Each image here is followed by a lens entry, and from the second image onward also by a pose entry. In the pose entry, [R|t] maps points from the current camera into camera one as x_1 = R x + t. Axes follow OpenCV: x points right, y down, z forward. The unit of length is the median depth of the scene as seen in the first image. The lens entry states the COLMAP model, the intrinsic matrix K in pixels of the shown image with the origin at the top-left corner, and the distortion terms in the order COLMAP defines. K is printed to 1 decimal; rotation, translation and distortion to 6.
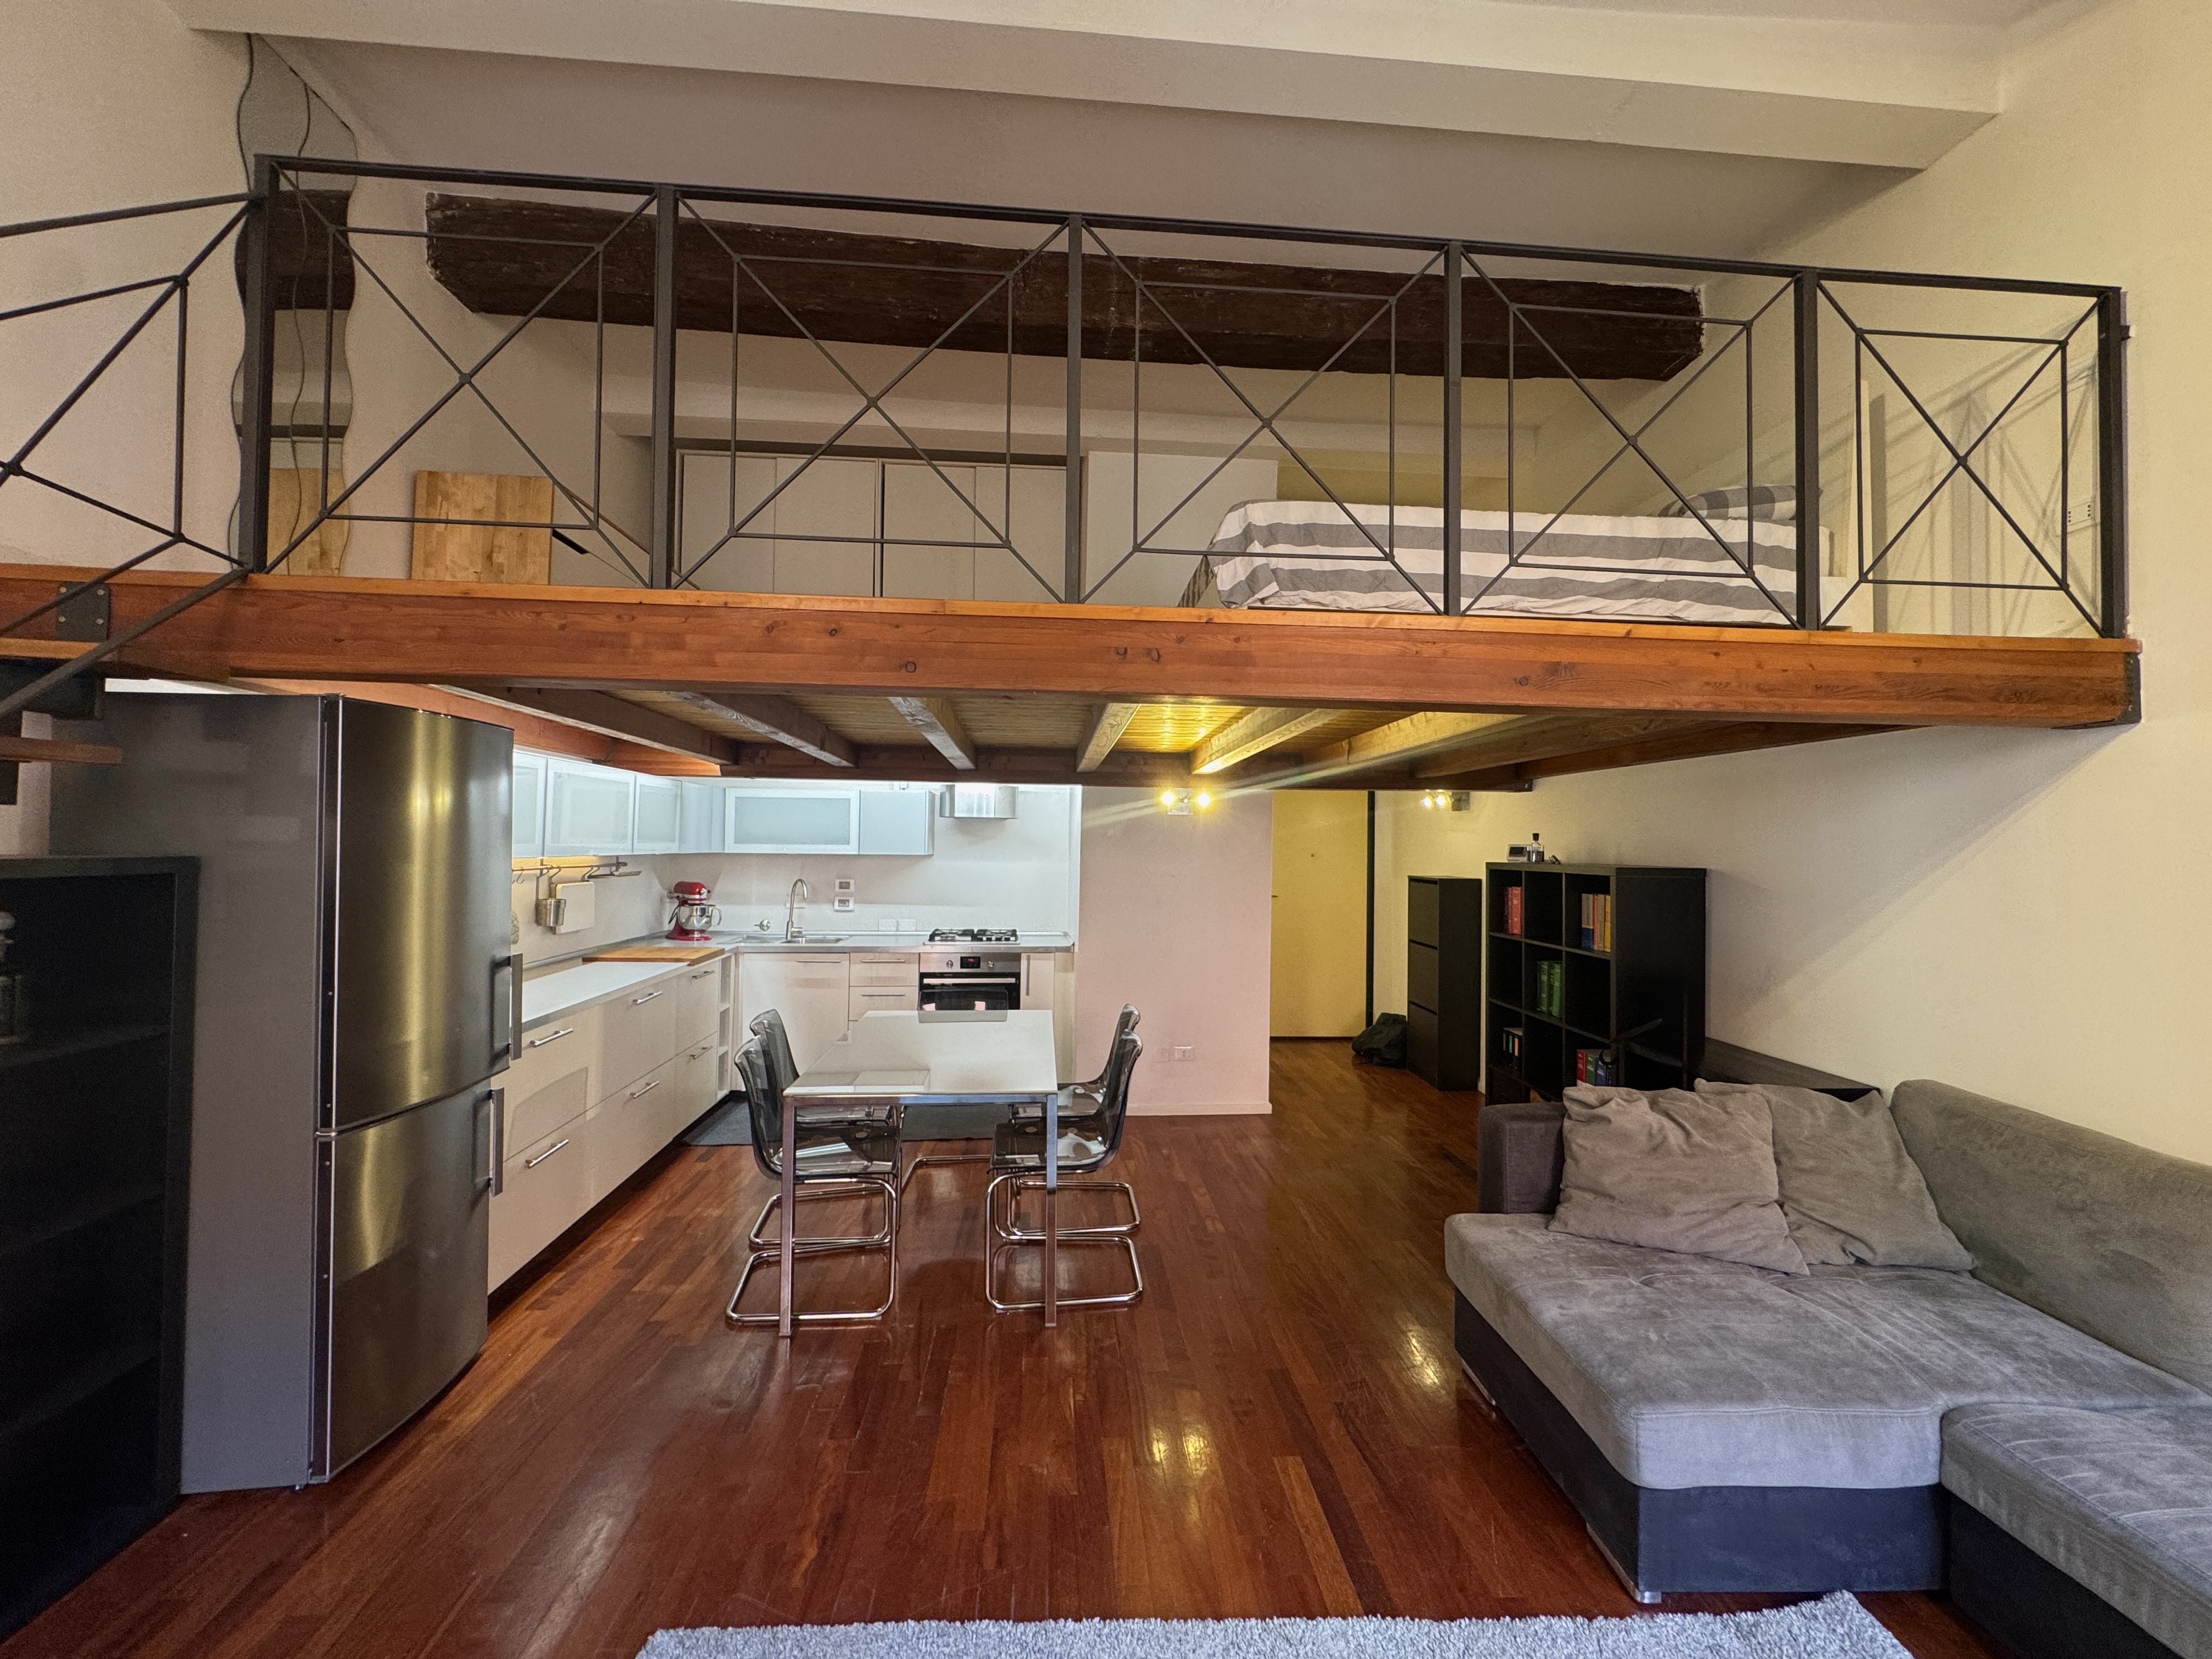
lens RADIAL K [[882.8, 0, 1109.2], [0, 882.8, 827.4], [0, 0, 1]] dist [-0.003403, 0.000479]
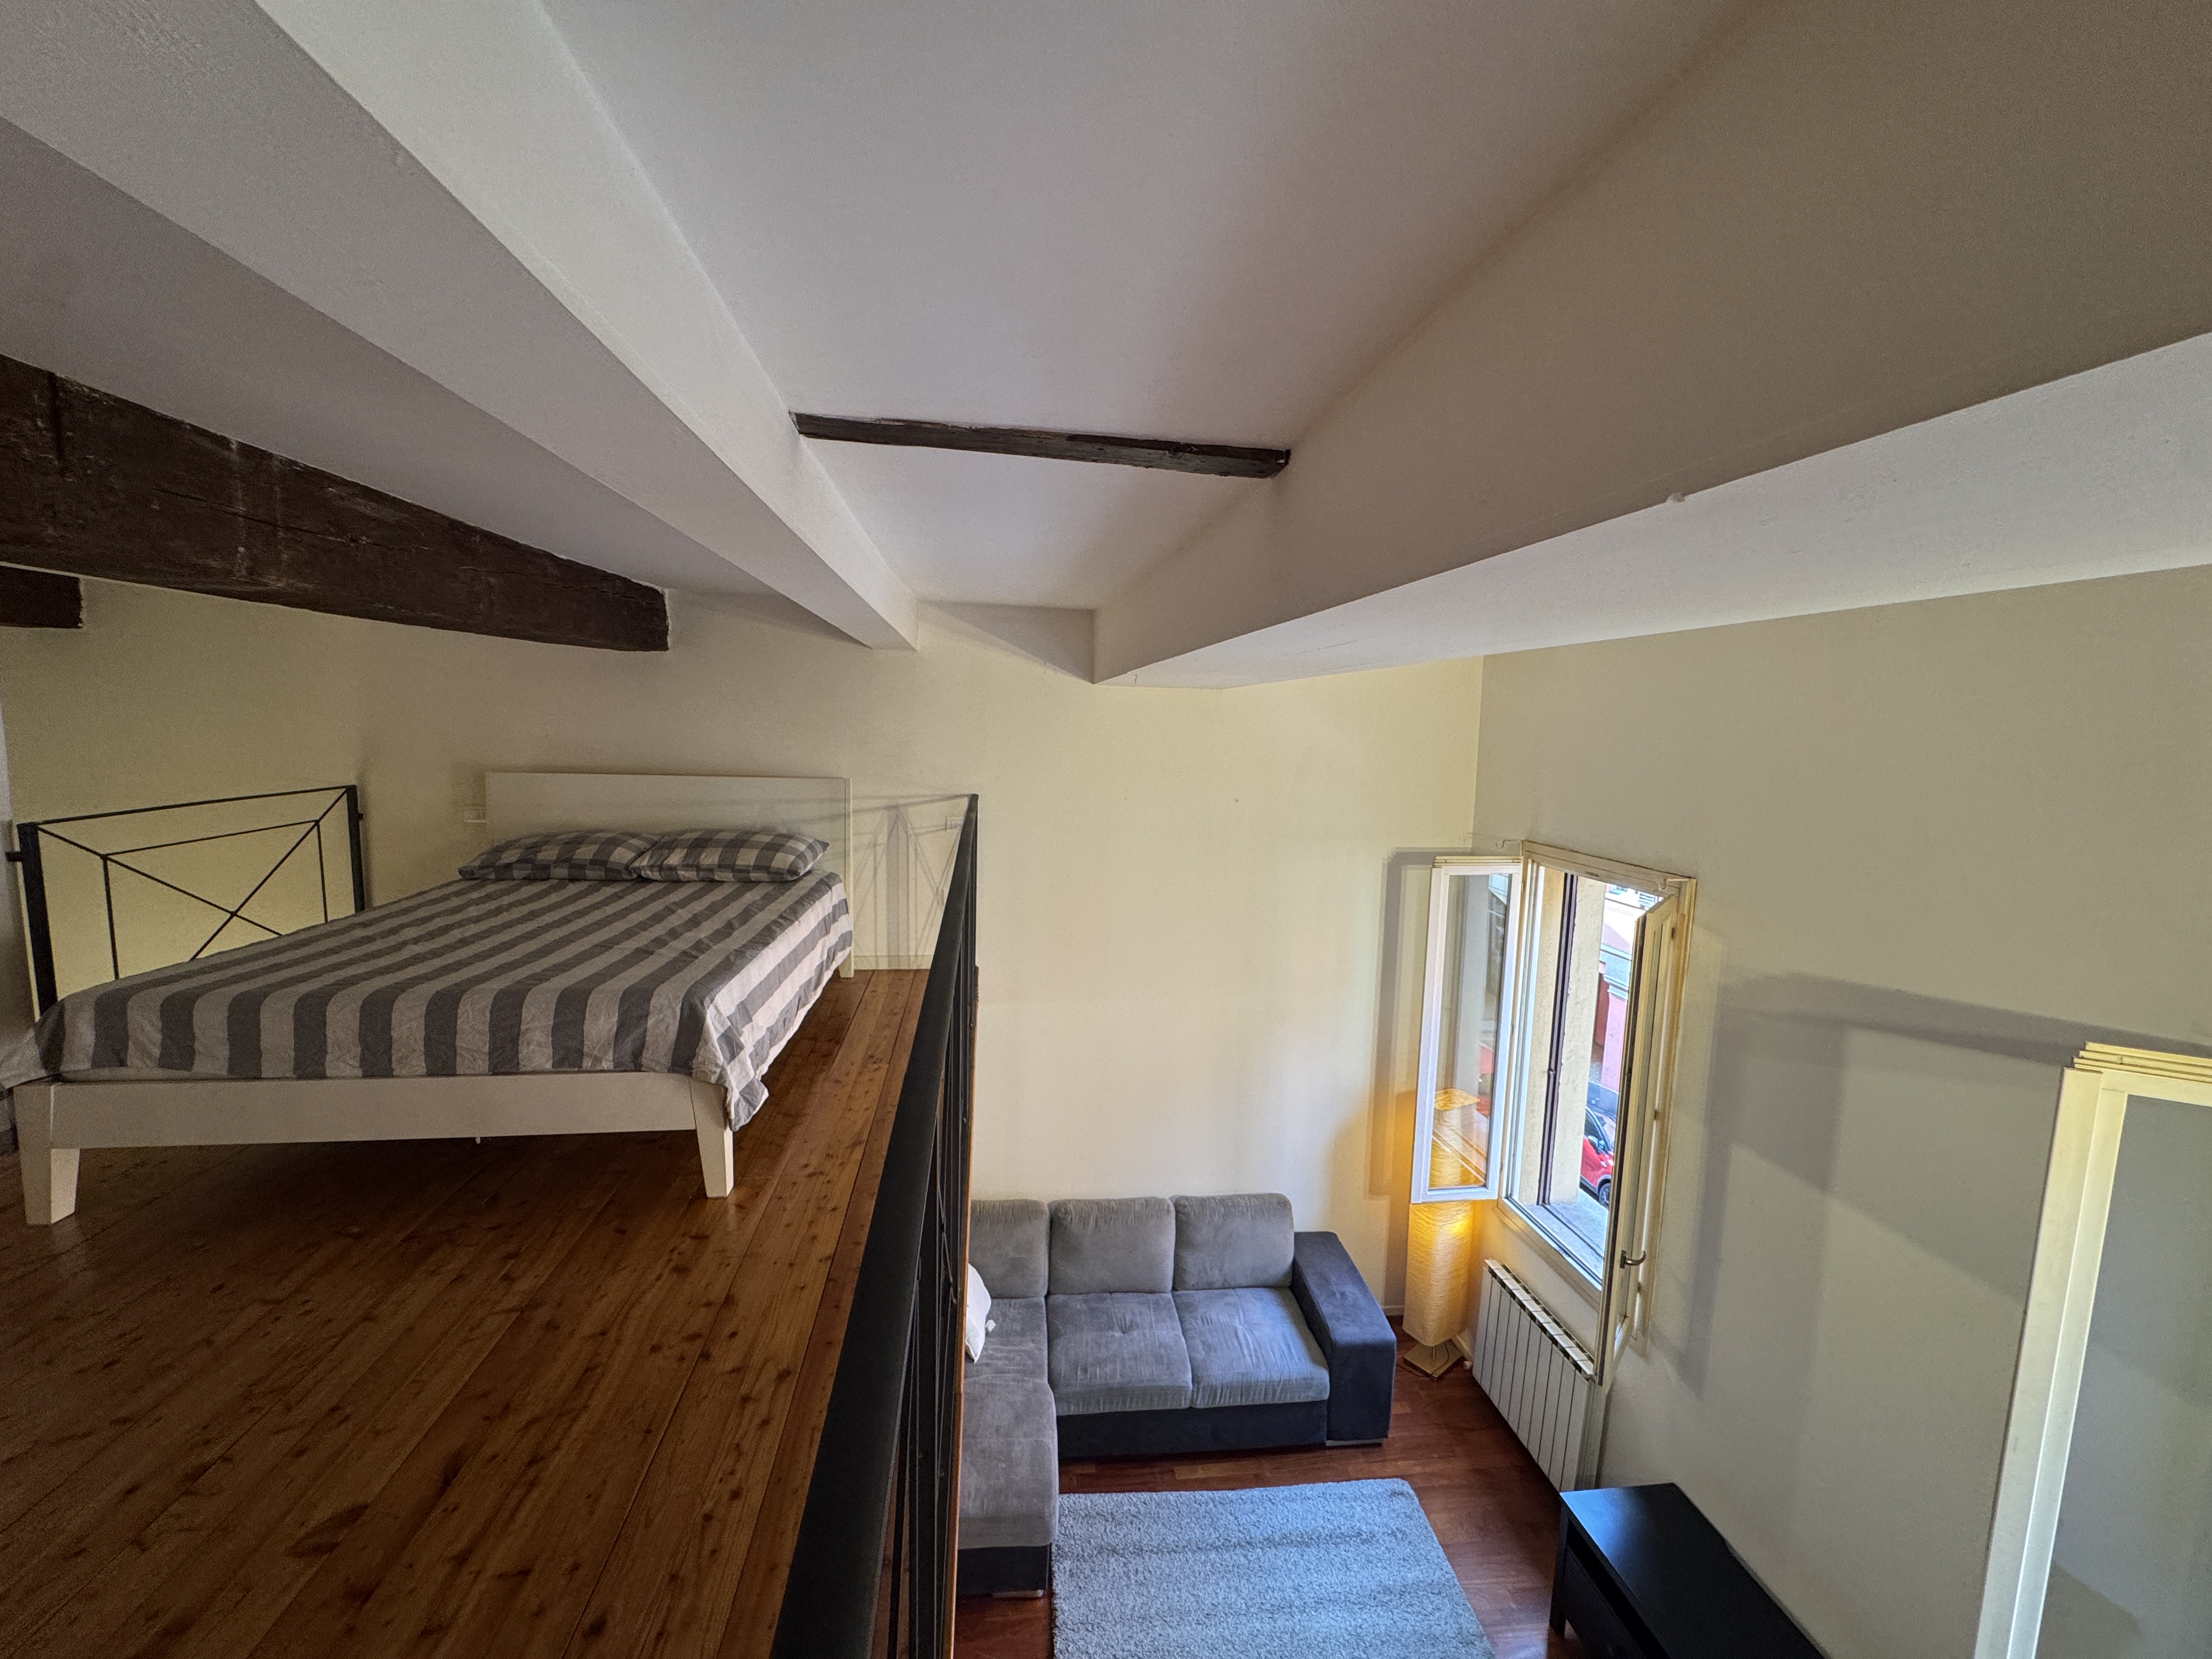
lens RADIAL K [[882.8, 0, 1102.7], [0, 882.8, 830.2], [0, 0, 1]] dist [-0.003403, 0.000479]
pose [[-0.043811, -0.133409, 0.990092, -0.605580], [-0.048574, 0.990156, 0.131268, -0.575987], [-0.997858, -0.042342, -0.049860, 0.577083]]
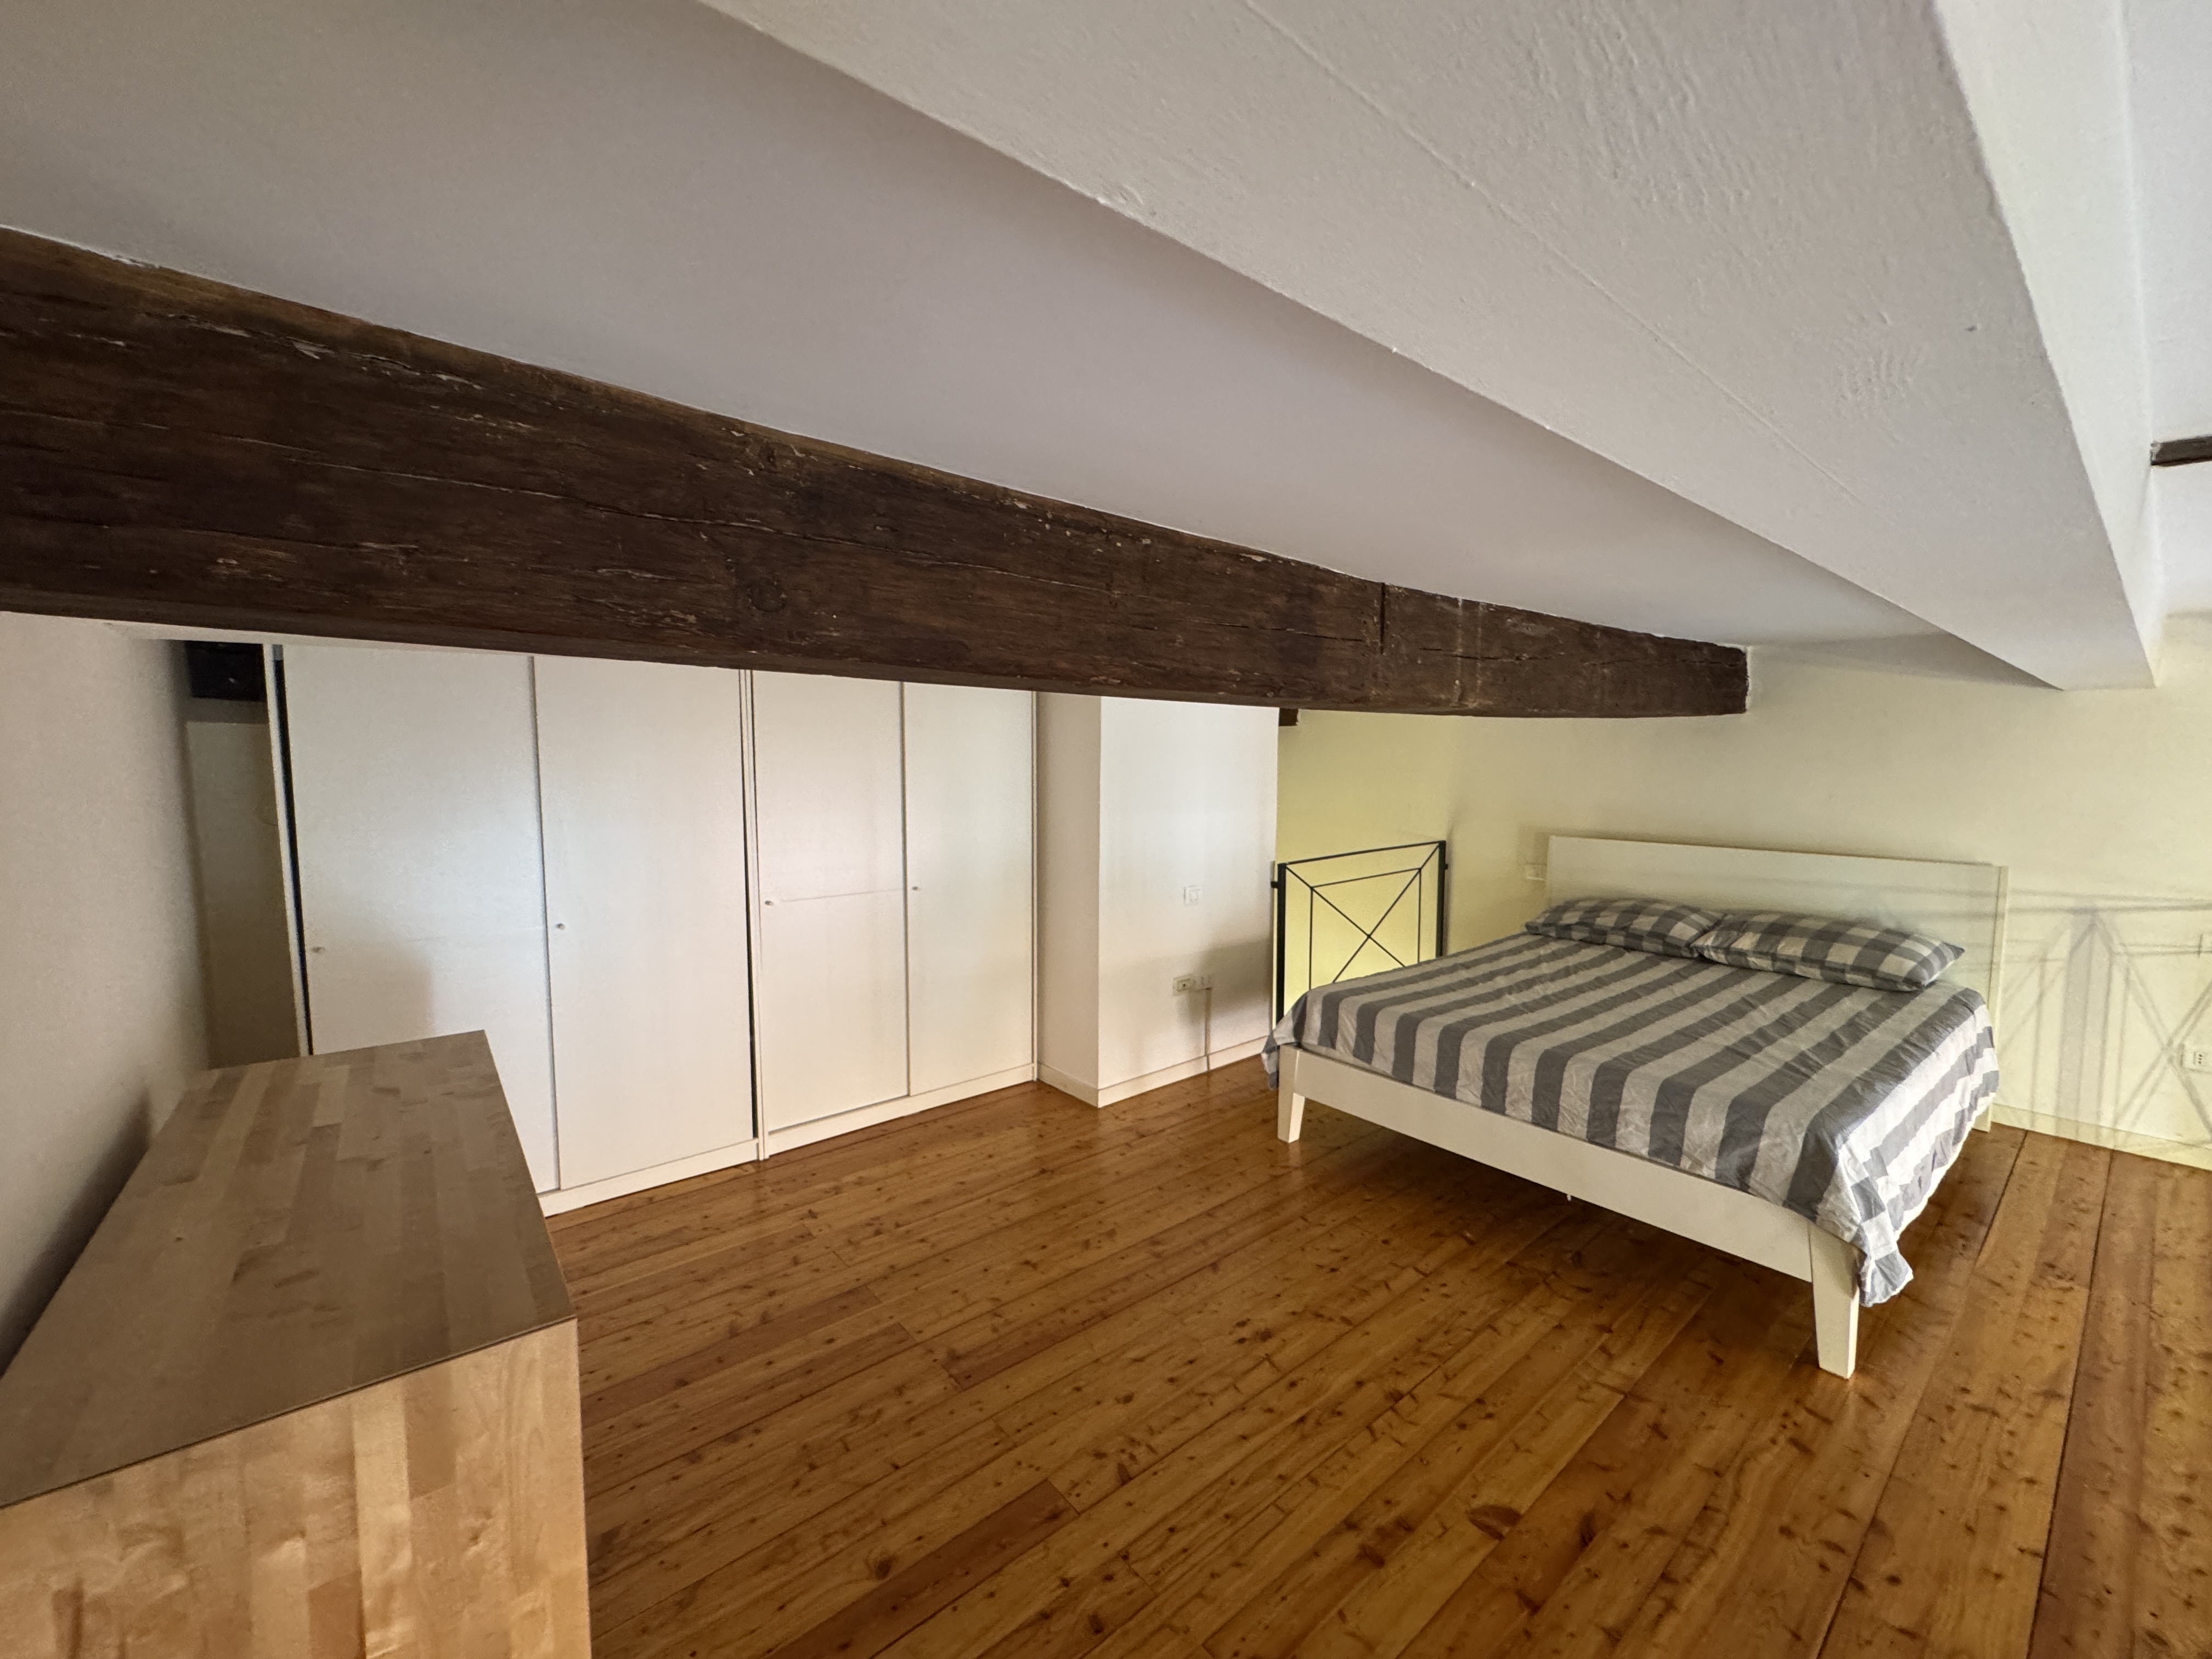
lens RADIAL K [[882.8, 0, 1107.9], [0, 882.8, 828.2], [0, 0, 1]] dist [-0.003403, 0.000479]
pose [[0.821961, -0.063631, 0.565978, -0.655481], [0.001679, 0.994006, 0.109314, -0.613901], [-0.569541, -0.088901, 0.817141, 0.667276]]
